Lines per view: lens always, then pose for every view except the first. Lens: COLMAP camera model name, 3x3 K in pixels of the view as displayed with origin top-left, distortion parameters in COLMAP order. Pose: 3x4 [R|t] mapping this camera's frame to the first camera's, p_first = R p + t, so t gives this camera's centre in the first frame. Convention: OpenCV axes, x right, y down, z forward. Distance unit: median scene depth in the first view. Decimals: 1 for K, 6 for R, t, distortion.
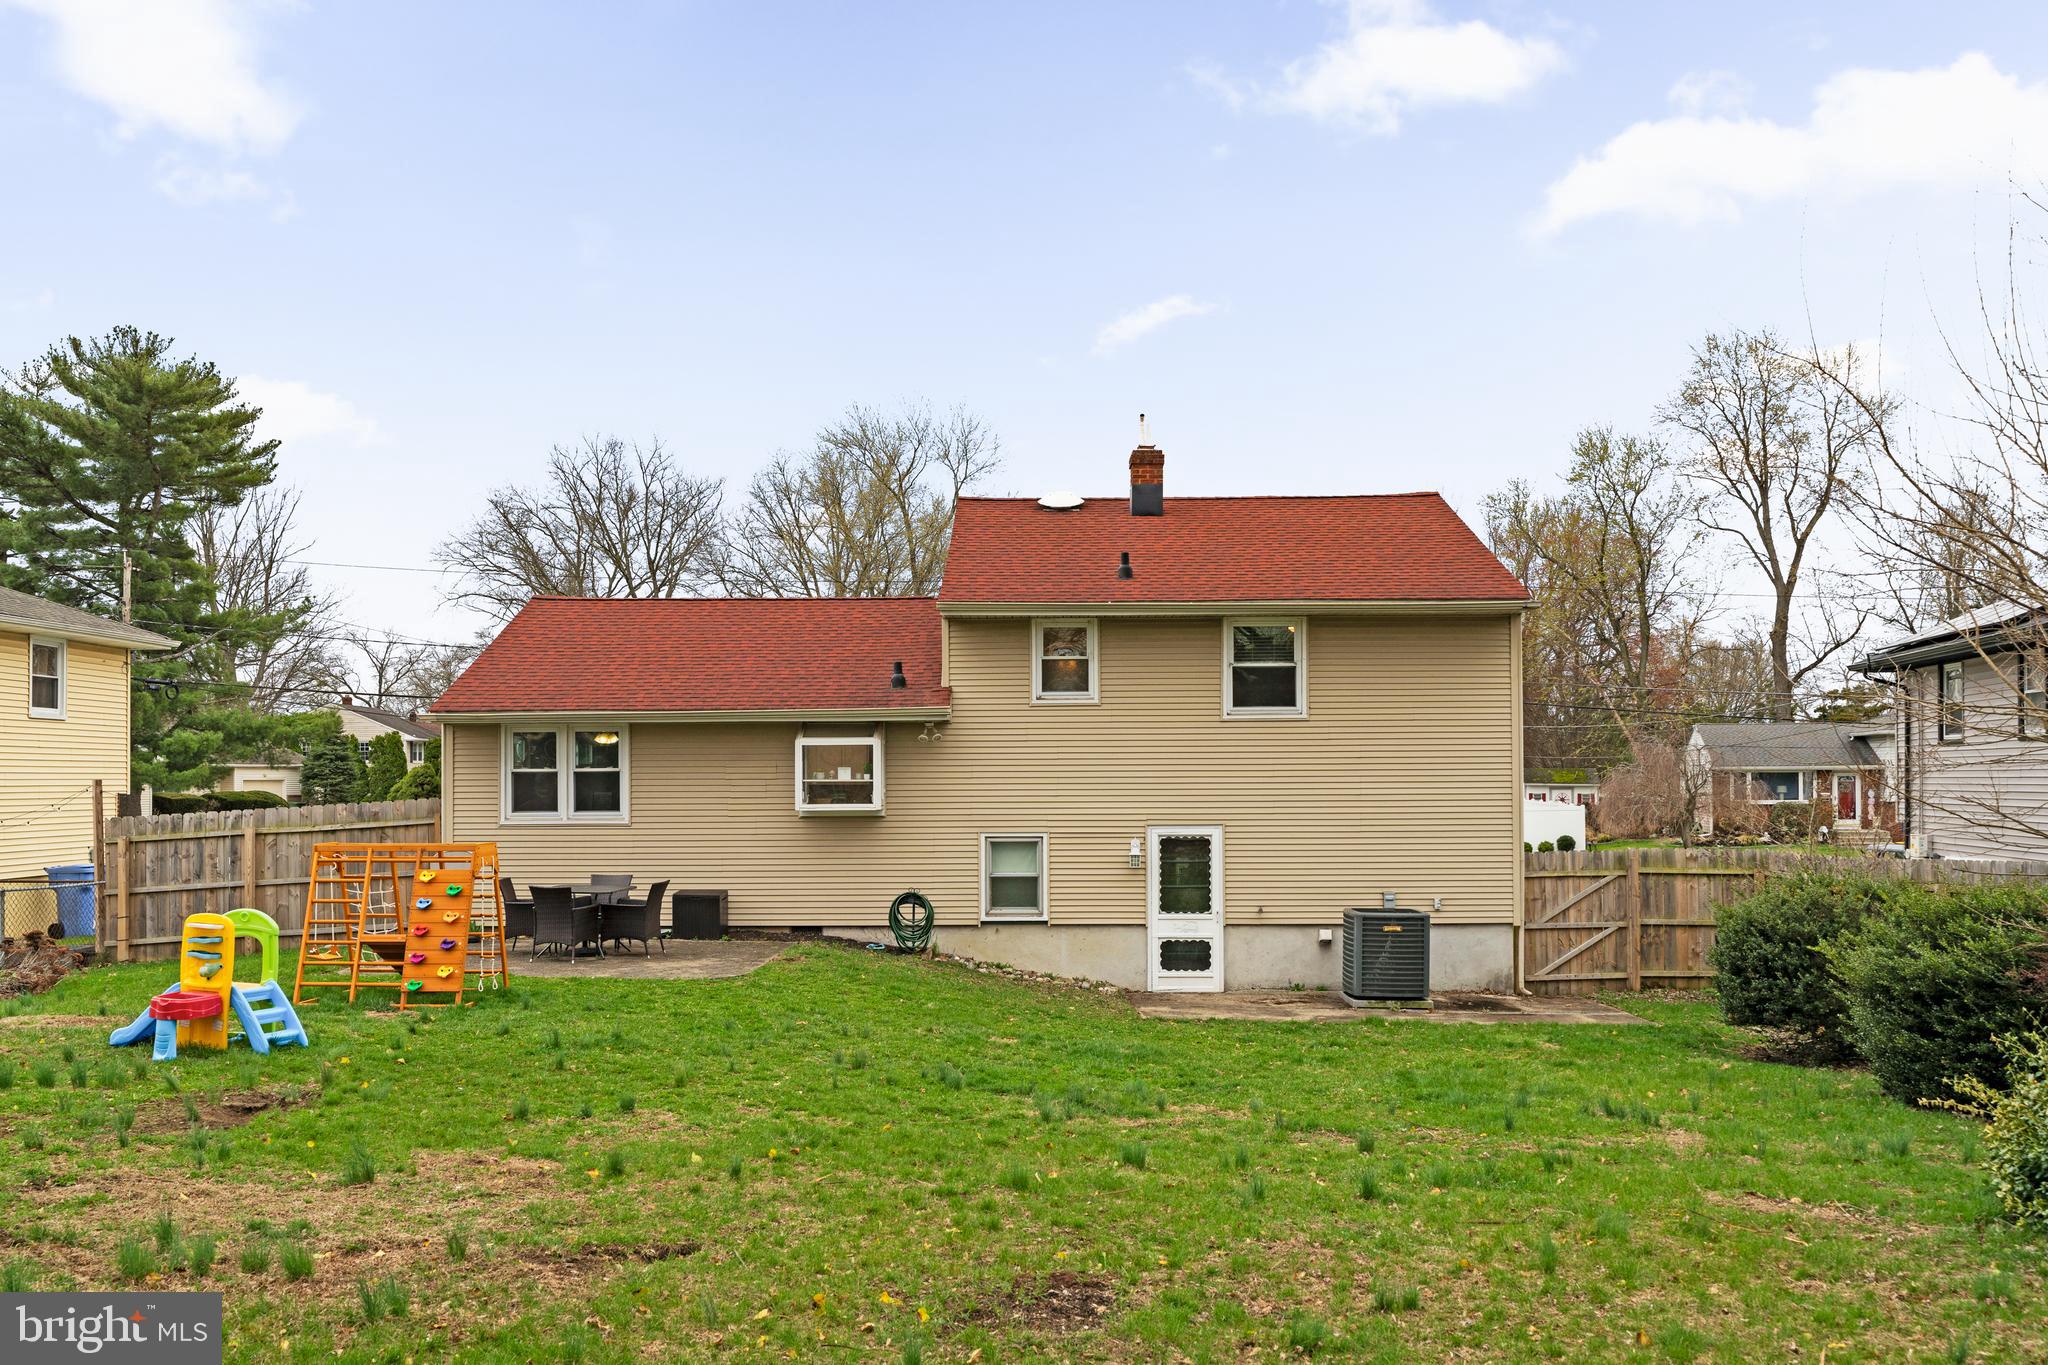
lens RADIAL K [[1780.7, 0, 1018.3], [0, 1780.7, 672.0], [0, 0, 1]] dist [0.007924, 0.012676]
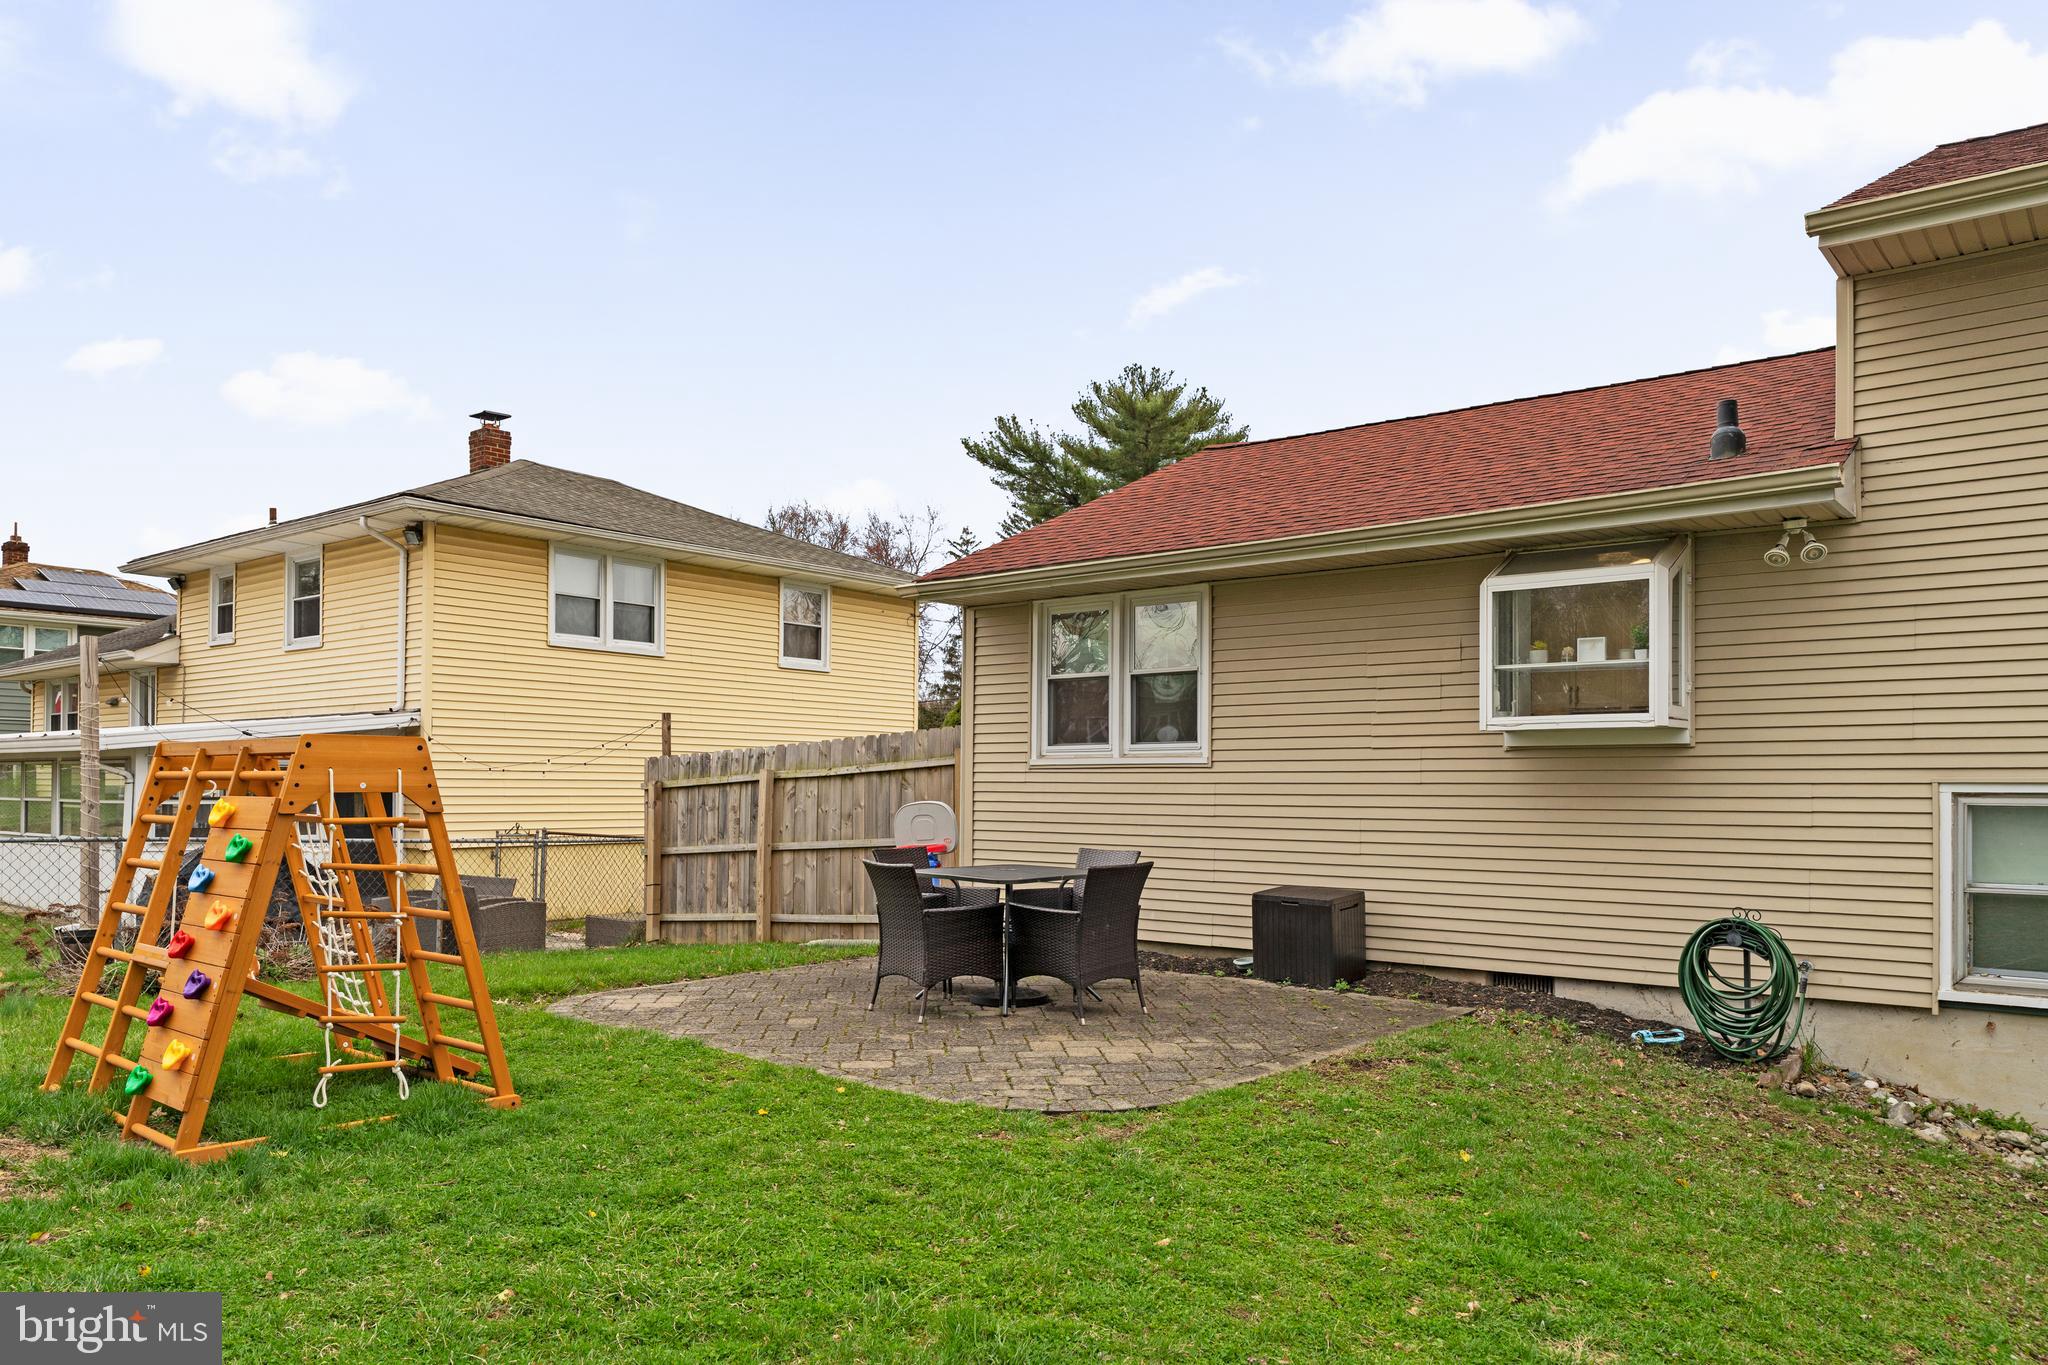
lens RADIAL K [[1565.2, 0, 977.1], [0, 1565.2, 757.3], [0, 0, 1]] dist [0.008976, 0.004755]
pose [[0.806817, 0.001409, -0.590800, 0.013401], [0.023732, 0.999113, 0.034792, 0.066453], [0.590325, -0.042092, 0.806067, 0.578661]]
